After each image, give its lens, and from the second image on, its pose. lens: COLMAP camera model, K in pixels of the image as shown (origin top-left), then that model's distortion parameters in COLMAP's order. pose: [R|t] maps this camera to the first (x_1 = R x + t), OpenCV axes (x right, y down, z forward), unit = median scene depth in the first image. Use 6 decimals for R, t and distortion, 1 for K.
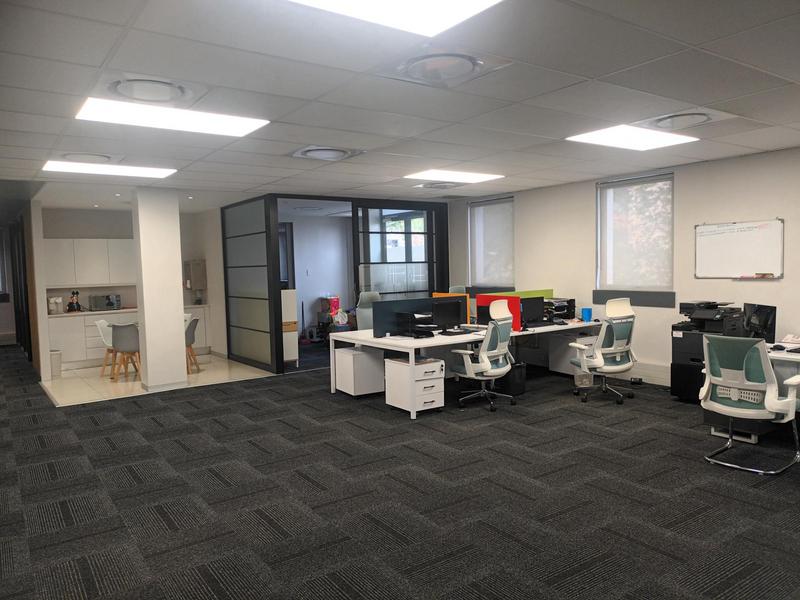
lens RADIAL K [[608.9, 0, 400.0], [0, 608.9, 300.0], [0, 0, 1]] dist [-0.000972, -0.002275]
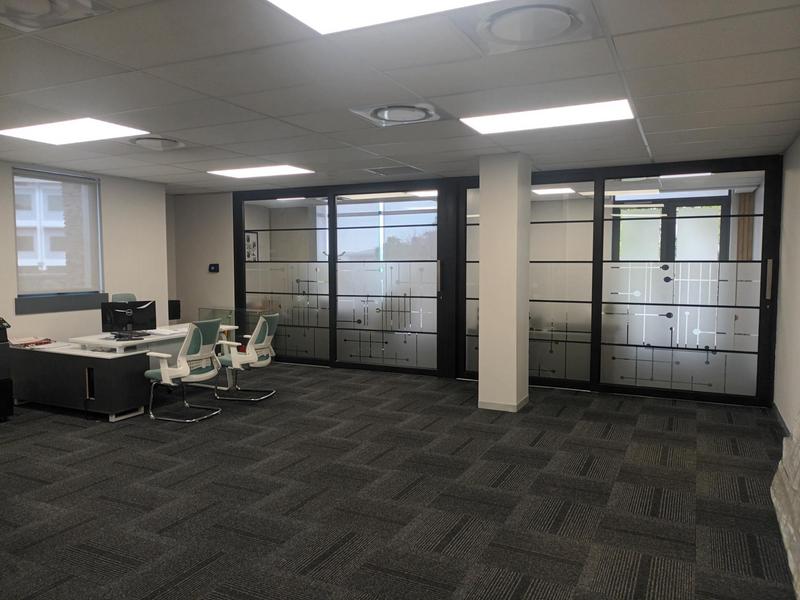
lens RADIAL K [[592.6, 0, 400.0], [0, 592.6, 300.0], [0, 0, 1]] dist [0.012293, 0.000706]
pose [[-0.490846, -0.035240, 0.870533, -0.735509], [0.064026, 0.995021, 0.076380, -0.053235], [-0.868891, 0.093227, -0.486146, 1.138480]]
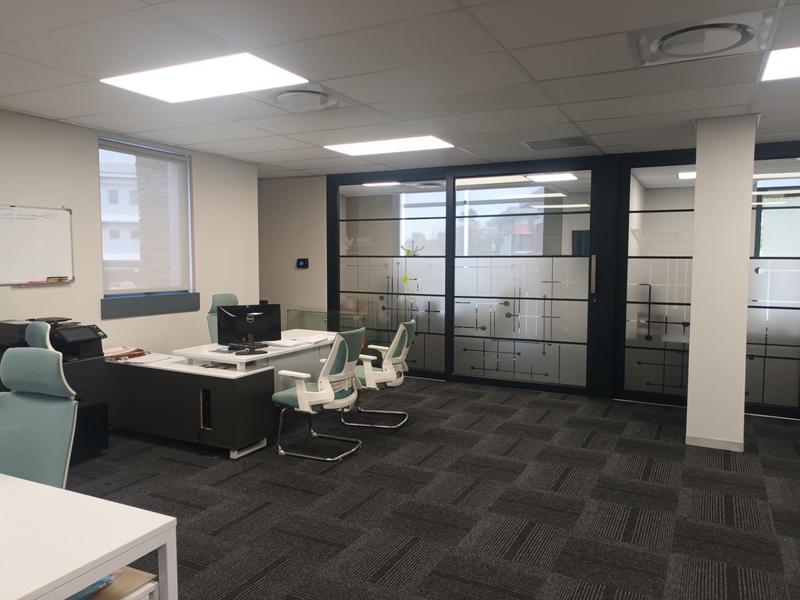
lens RADIAL K [[594.7, 0, 393.7], [0, 594.7, 298.1], [0, 0, 1]] dist [0.063877, -0.081930]
pose [[-0.463523, -0.041547, 0.885110, -0.368540], [0.059289, 0.995207, 0.077765, -0.065911], [-0.884099, 0.088523, -0.458838, 1.268615]]
